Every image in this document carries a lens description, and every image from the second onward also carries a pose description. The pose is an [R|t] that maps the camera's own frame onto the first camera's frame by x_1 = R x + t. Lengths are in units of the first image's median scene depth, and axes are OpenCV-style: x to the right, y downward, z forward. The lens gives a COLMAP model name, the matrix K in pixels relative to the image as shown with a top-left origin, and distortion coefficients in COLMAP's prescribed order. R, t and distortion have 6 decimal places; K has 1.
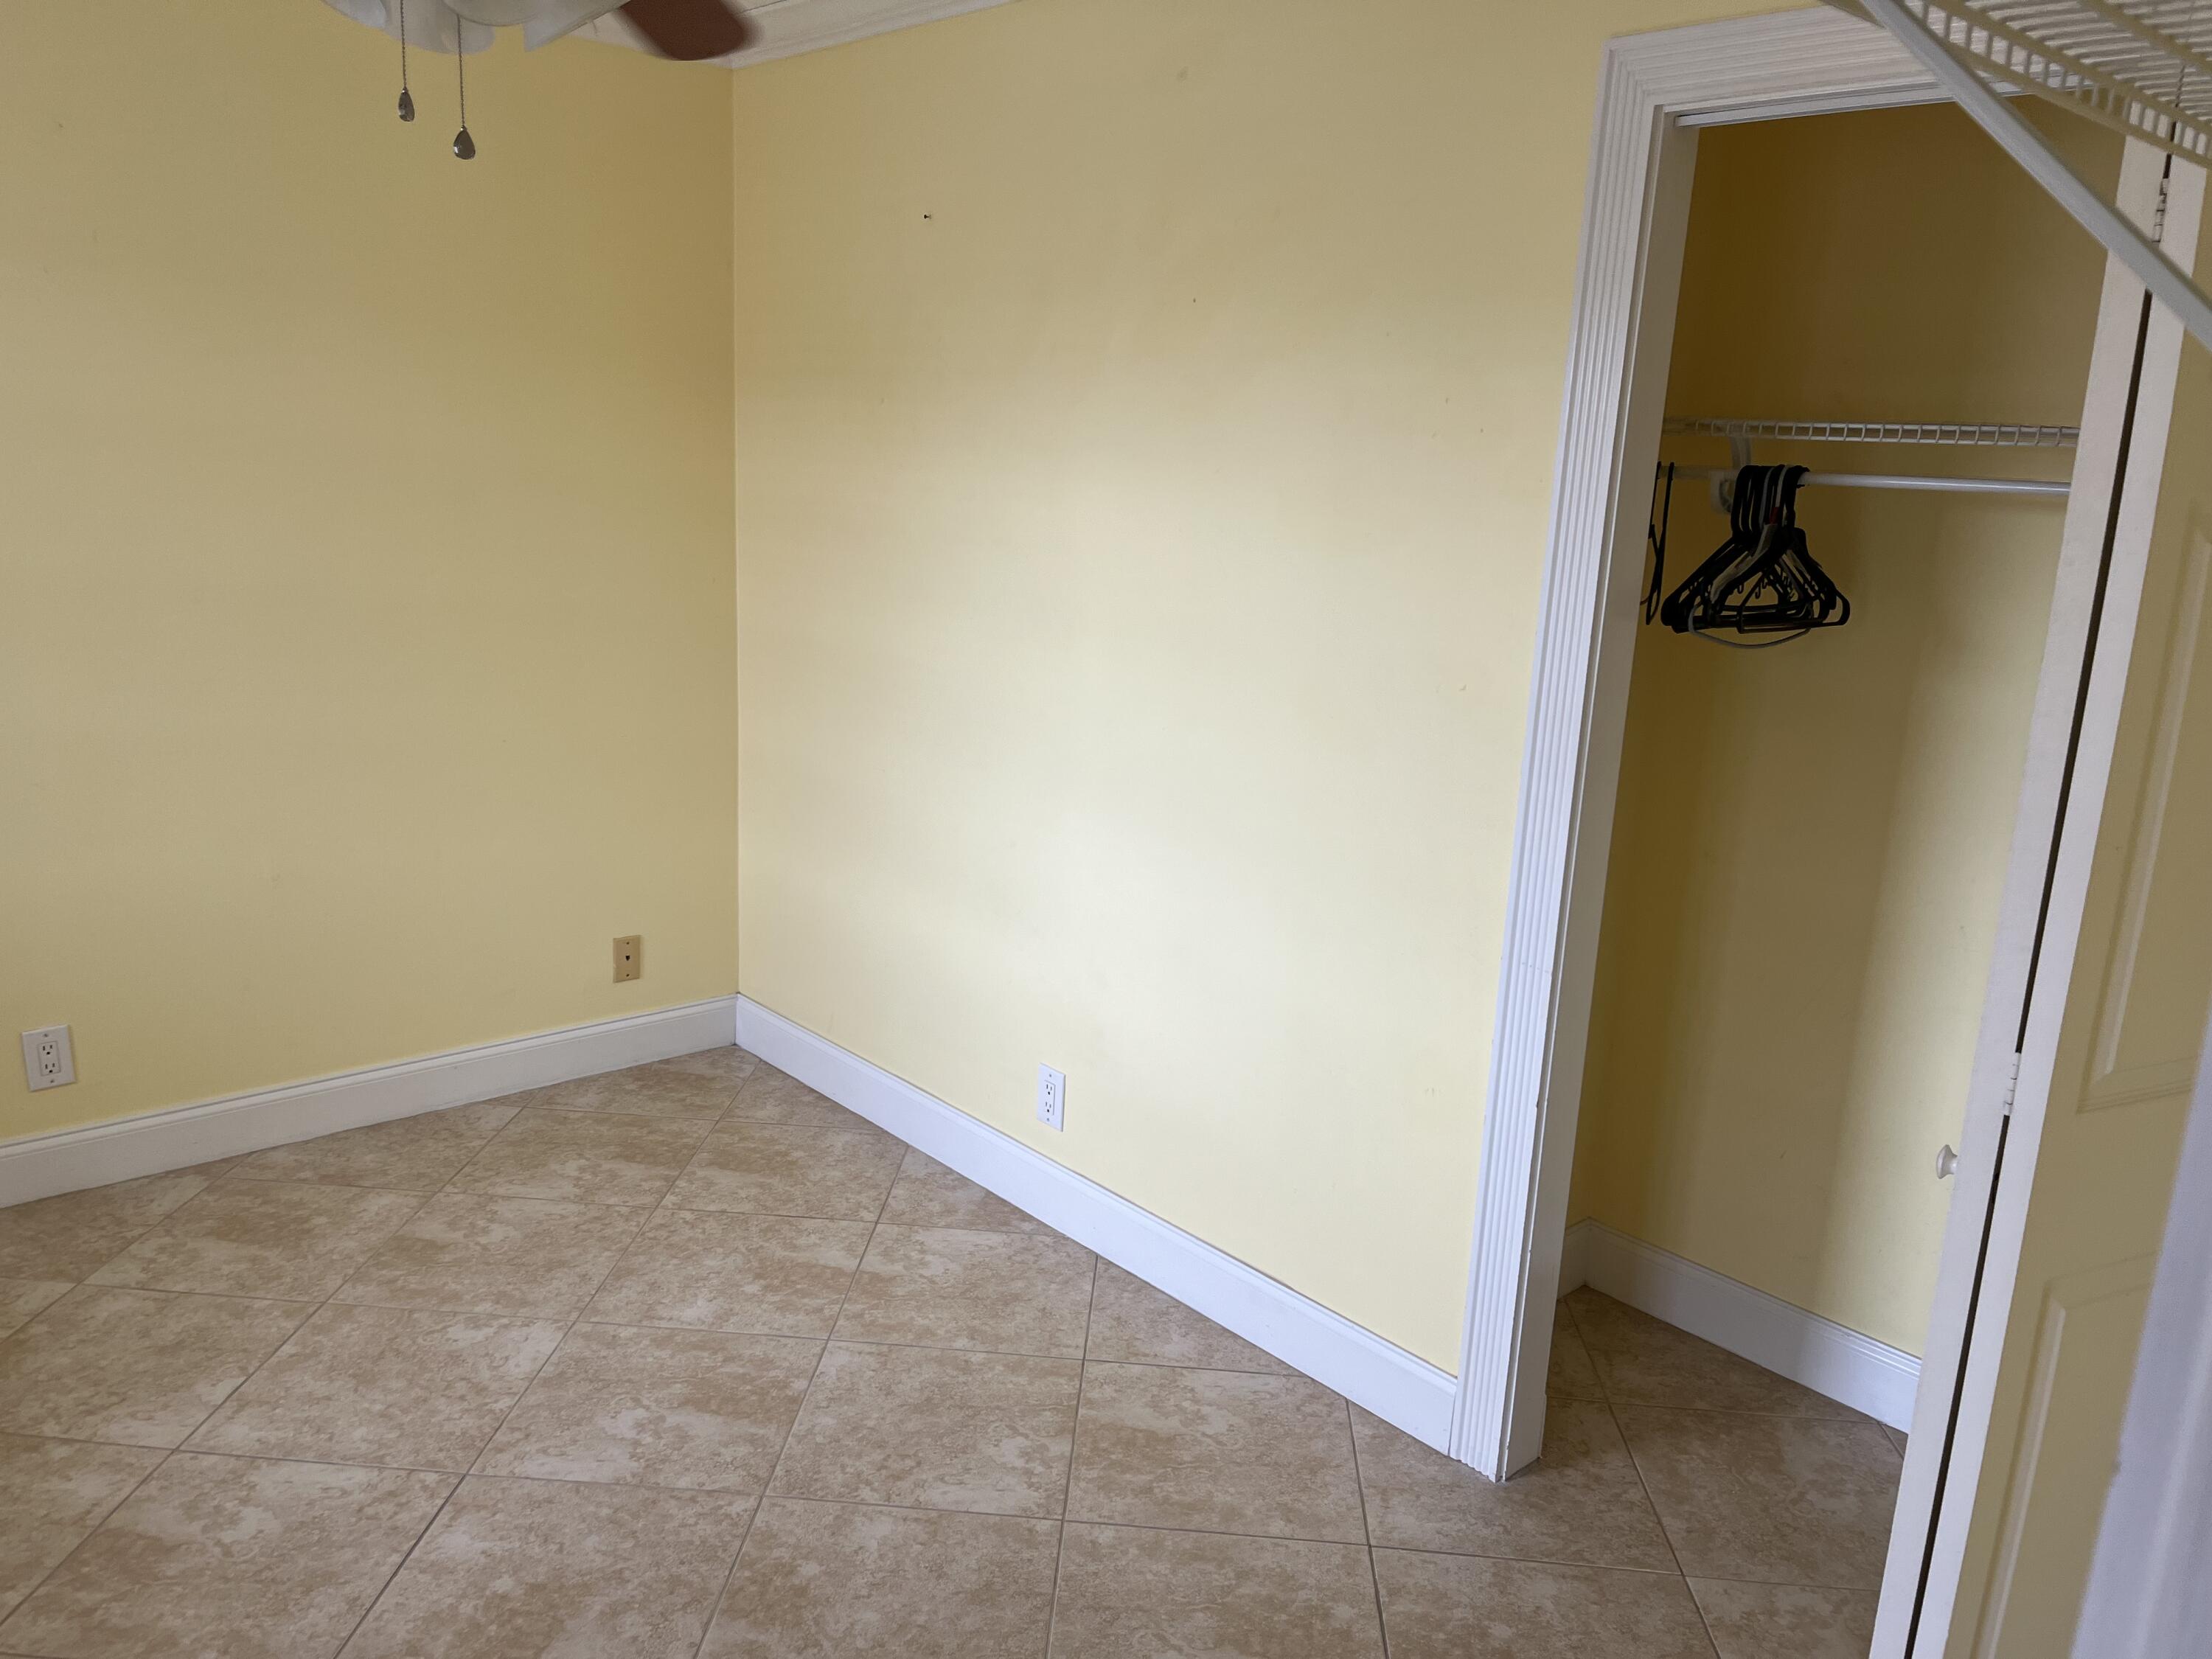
lens RADIAL K [[1701.9, 0, 1116.5], [0, 1701.9, 839.3], [0, 0, 1]] dist [0.066194, -0.098437]
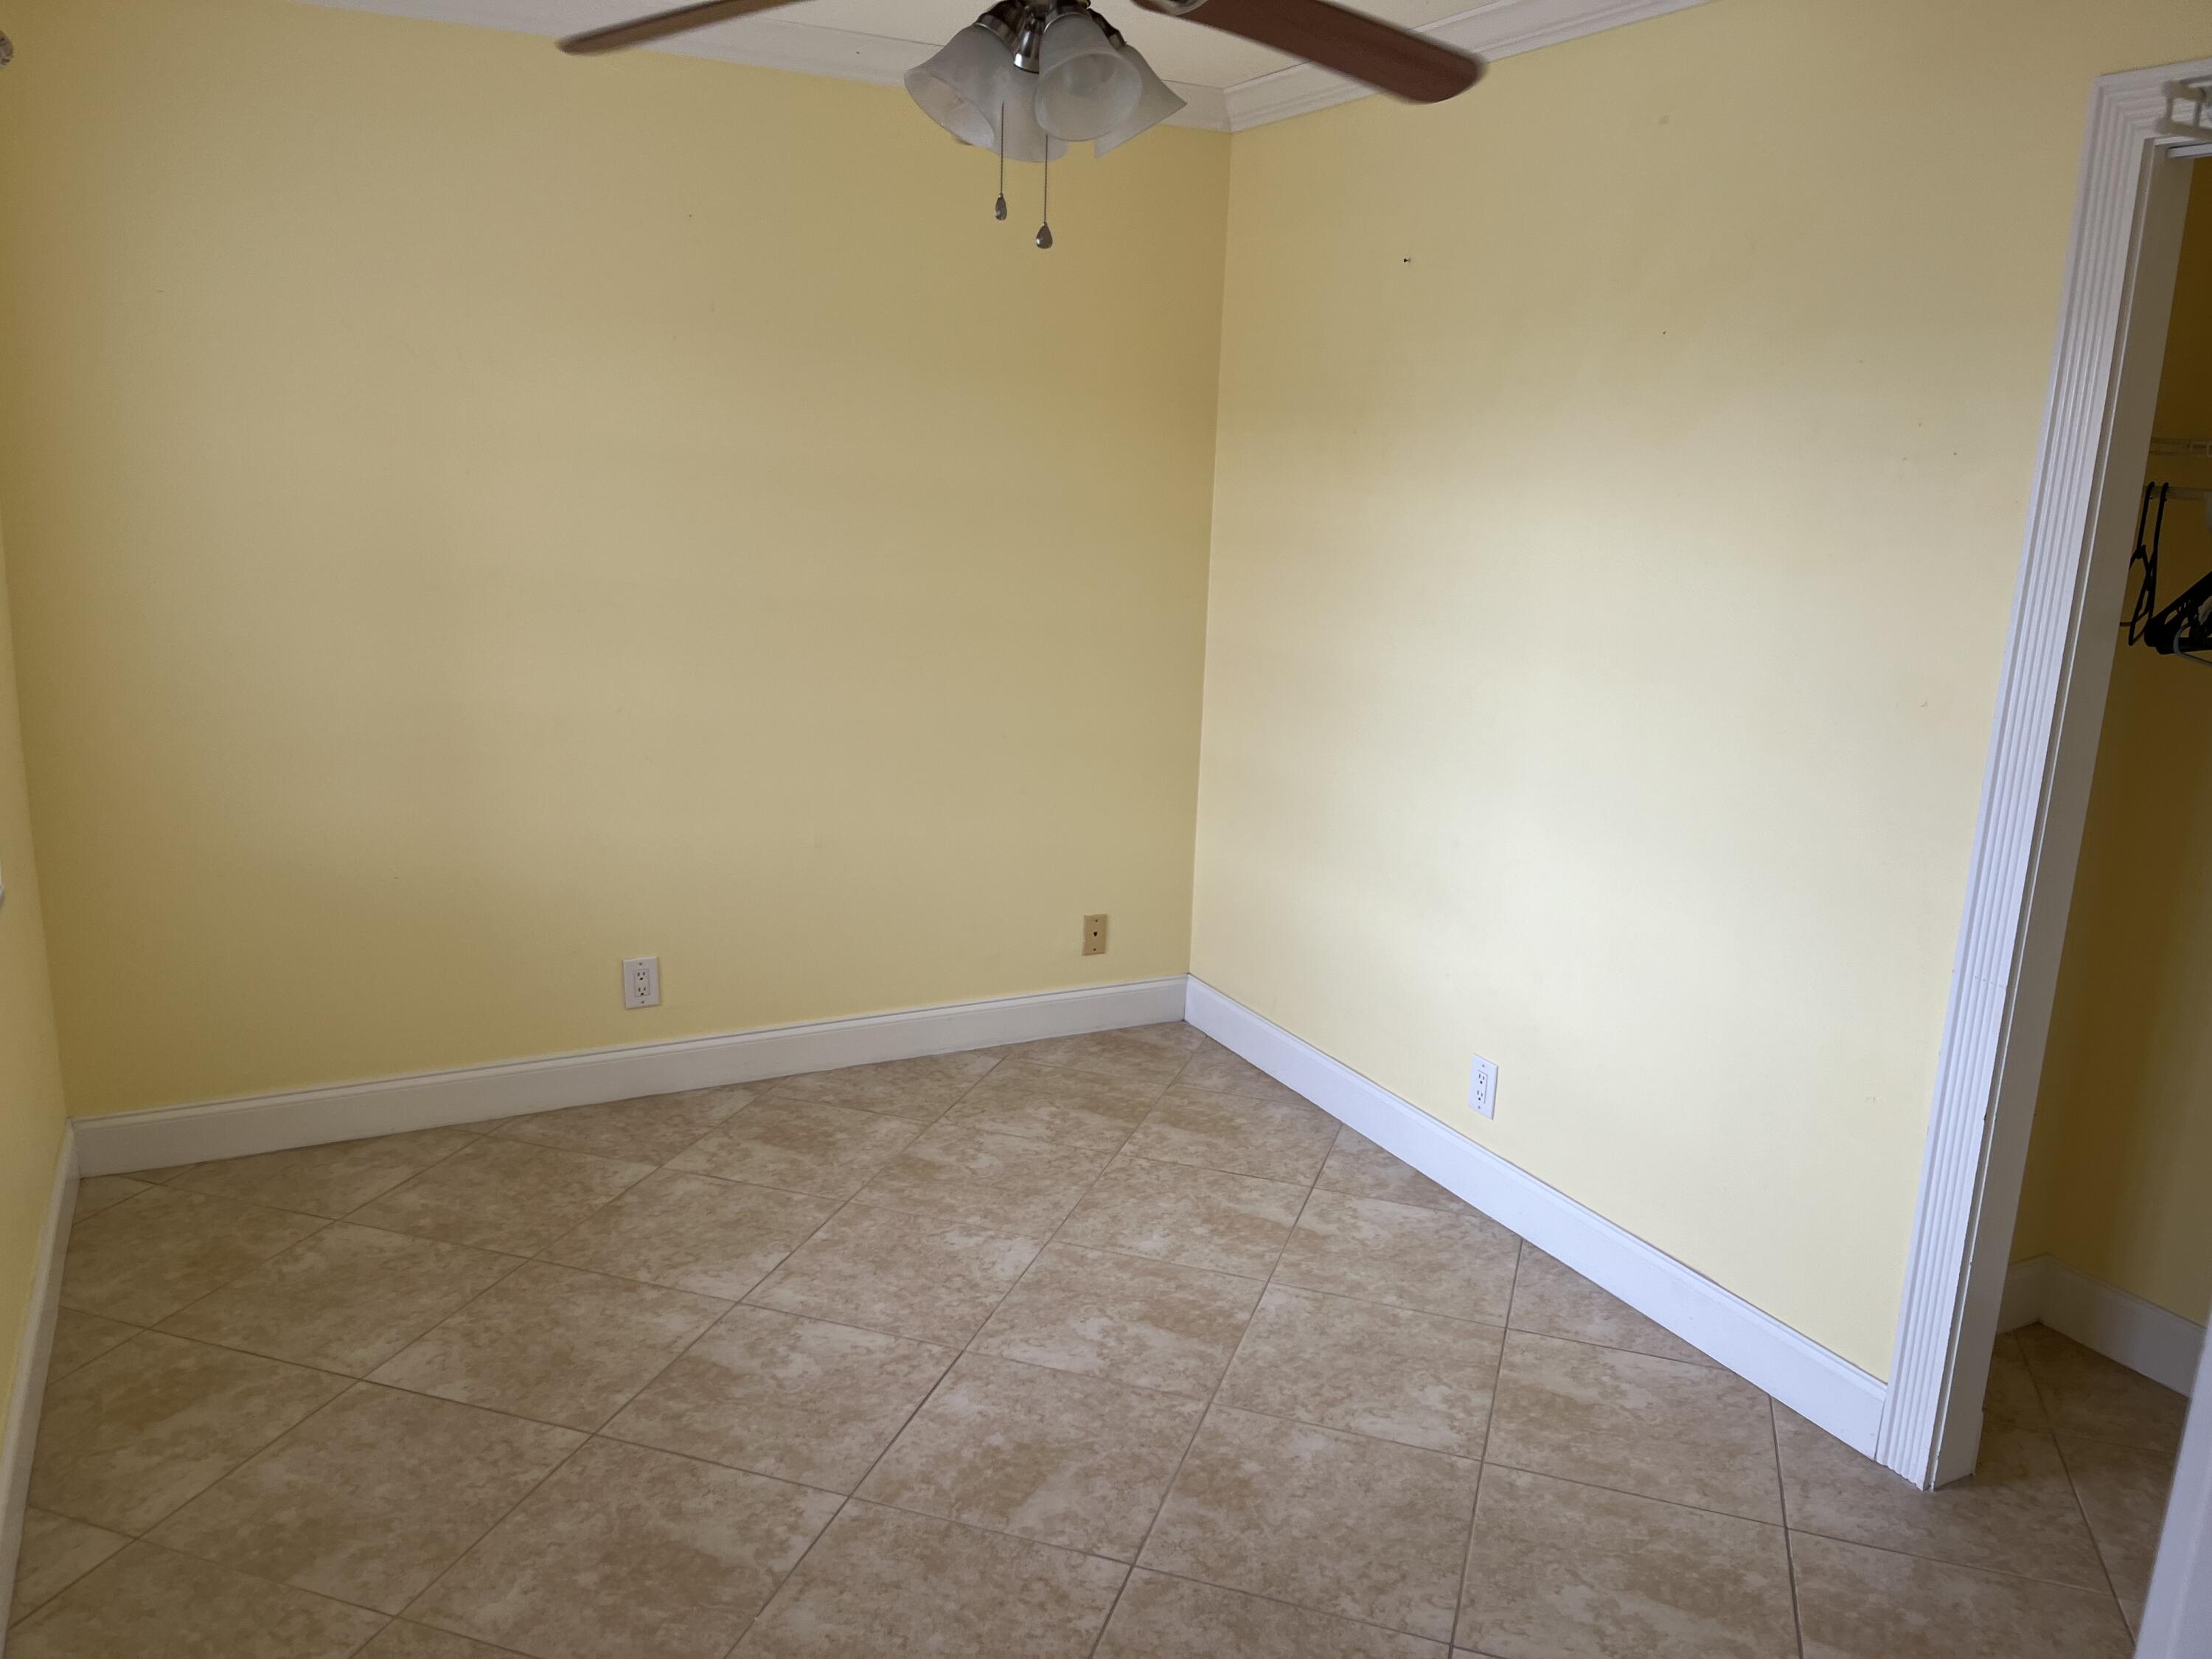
lens RADIAL K [[1701.9, 0, 1086.7], [0, 1701.9, 840.9], [0, 0, 1]] dist [0.066194, -0.098437]
pose [[0.963967, 0.046788, -0.261875, -0.006332], [-0.049418, 0.998772, -0.003463, 0.020142], [0.261391, 0.016279, 0.965096, -0.112407]]
